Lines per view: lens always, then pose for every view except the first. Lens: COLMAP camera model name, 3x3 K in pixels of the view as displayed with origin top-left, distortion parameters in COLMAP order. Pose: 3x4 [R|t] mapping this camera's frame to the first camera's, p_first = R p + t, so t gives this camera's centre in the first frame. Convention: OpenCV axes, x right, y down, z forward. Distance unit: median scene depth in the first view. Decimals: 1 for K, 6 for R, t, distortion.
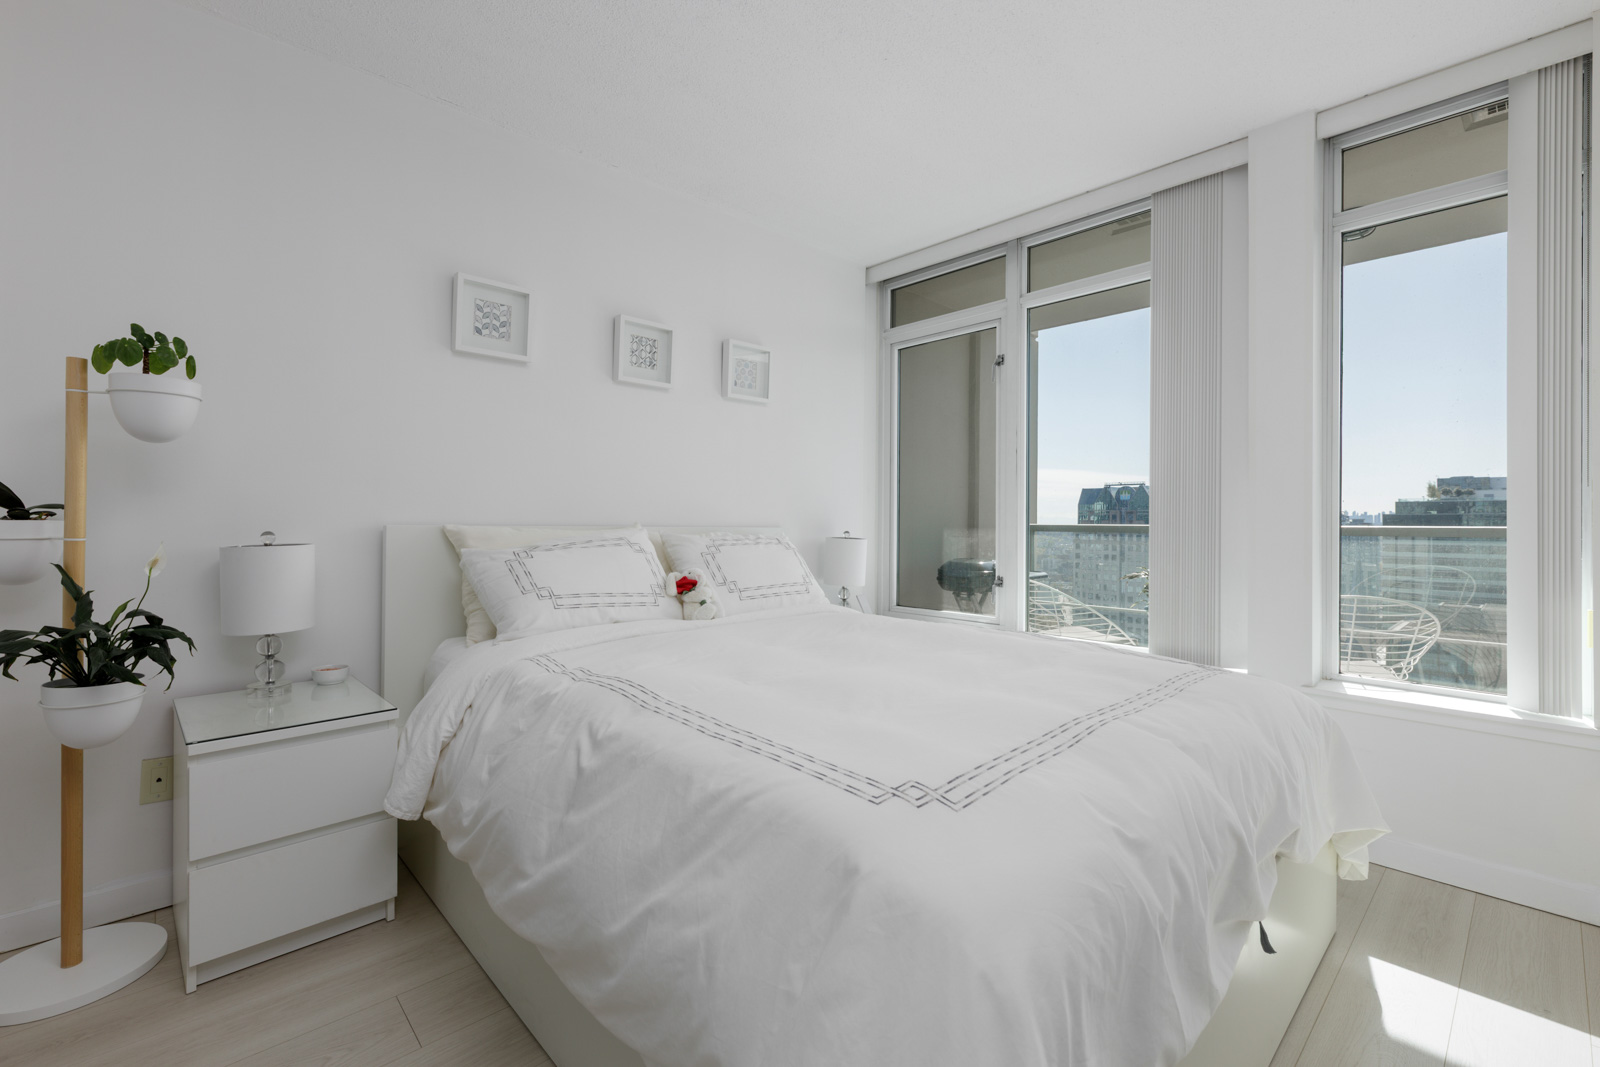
lens RADIAL K [[690.5, 0, 806.9], [0, 690.5, 518.6], [0, 0, 1]] dist [0.001818, -0.000087]
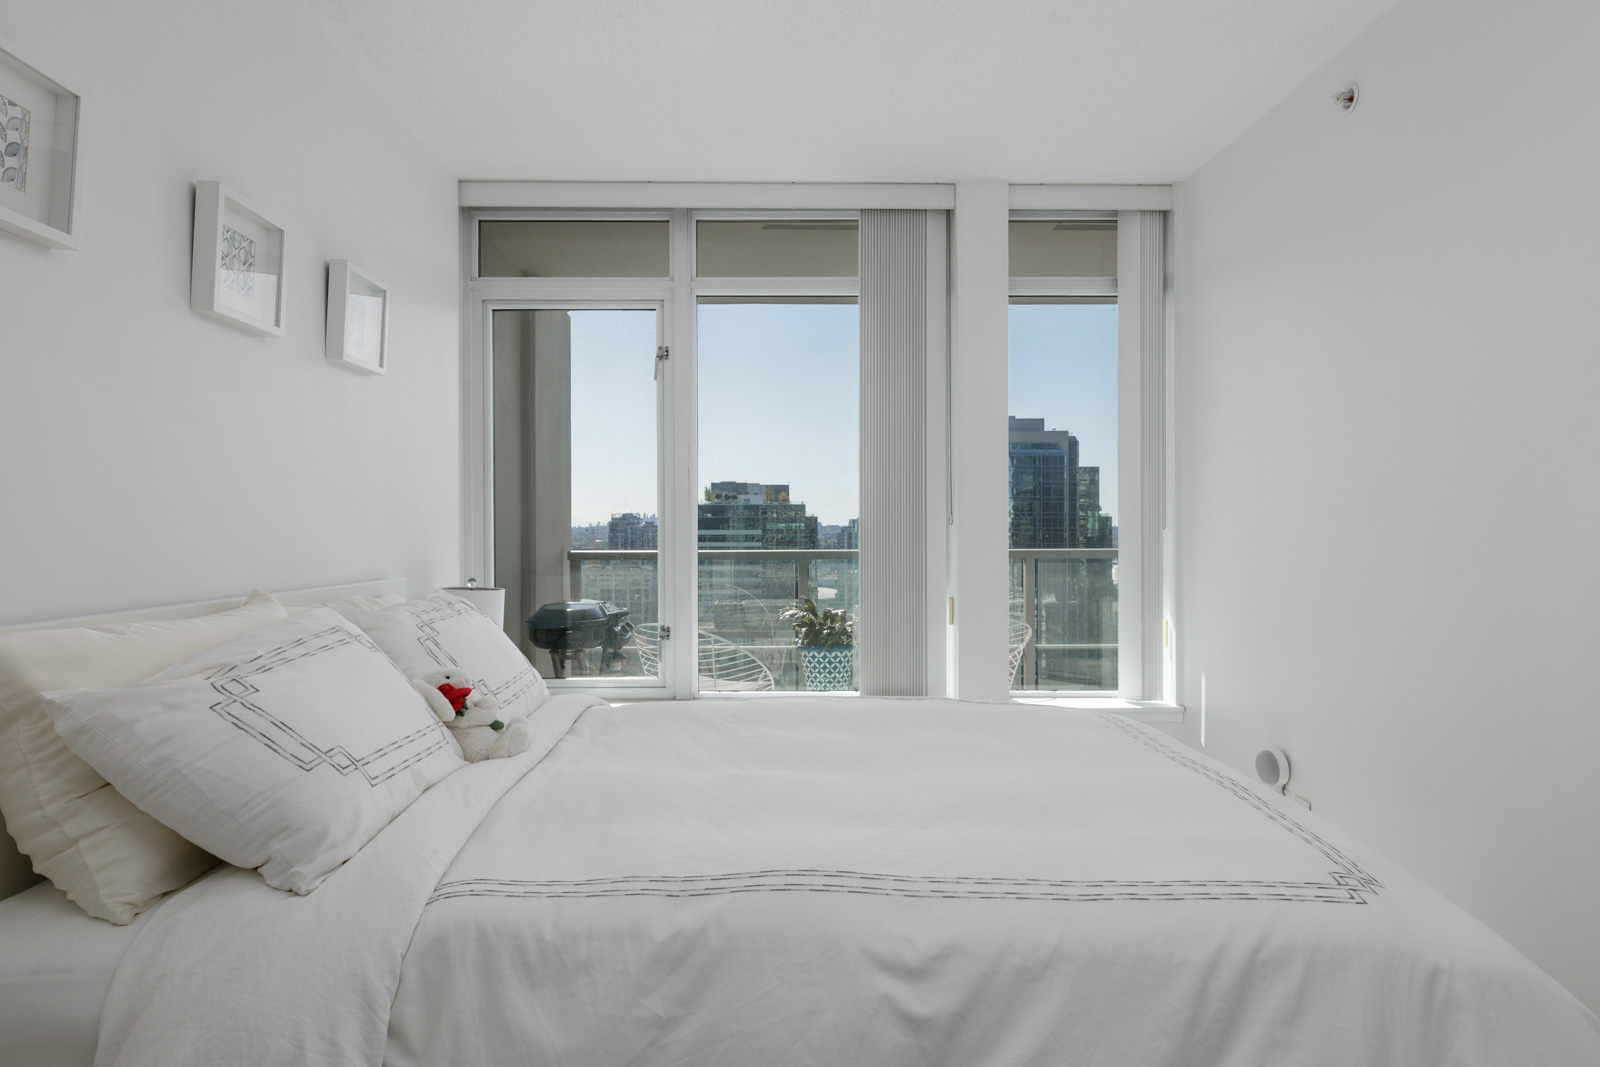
lens RADIAL K [[895.9, 0, 777.4], [0, 895.9, 533.4], [0, 0, 1]] dist [0.004013, 0.000057]
pose [[0.681415, -0.013008, 0.731782, -0.403294], [0.003561, 0.999889, 0.014457, -0.039541], [-0.731889, -0.007245, 0.681386, 0.213205]]
